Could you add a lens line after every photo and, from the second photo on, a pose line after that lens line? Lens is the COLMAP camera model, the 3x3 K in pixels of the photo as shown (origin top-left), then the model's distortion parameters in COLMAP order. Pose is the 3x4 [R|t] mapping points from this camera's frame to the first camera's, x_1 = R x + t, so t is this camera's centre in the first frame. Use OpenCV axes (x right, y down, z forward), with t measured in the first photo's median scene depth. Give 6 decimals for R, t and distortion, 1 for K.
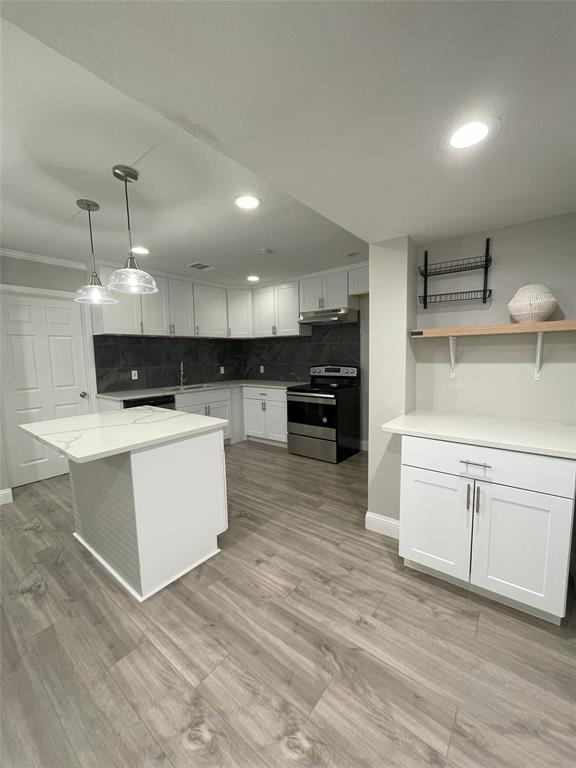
lens RADIAL K [[308.7, 0, 288.1], [0, 308.7, 385.7], [0, 0, 1]] dist [-0.004053, -0.000498]
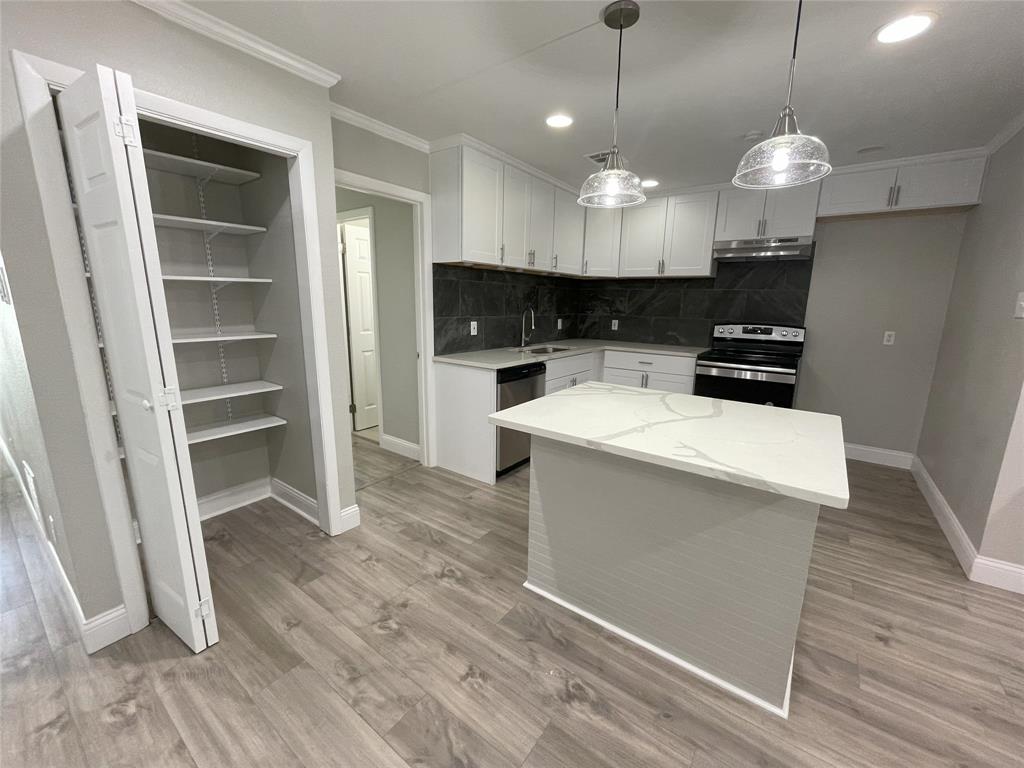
lens RADIAL K [[411.7, 0, 512.7], [0, 411.7, 384.7], [0, 0, 1]] dist [-0.004053, -0.000498]
pose [[0.998761, 0.028928, 0.040493, -0.447630], [-0.032715, 0.994822, 0.096226, -0.002460], [-0.037499, -0.097432, 0.994536, 0.120863]]
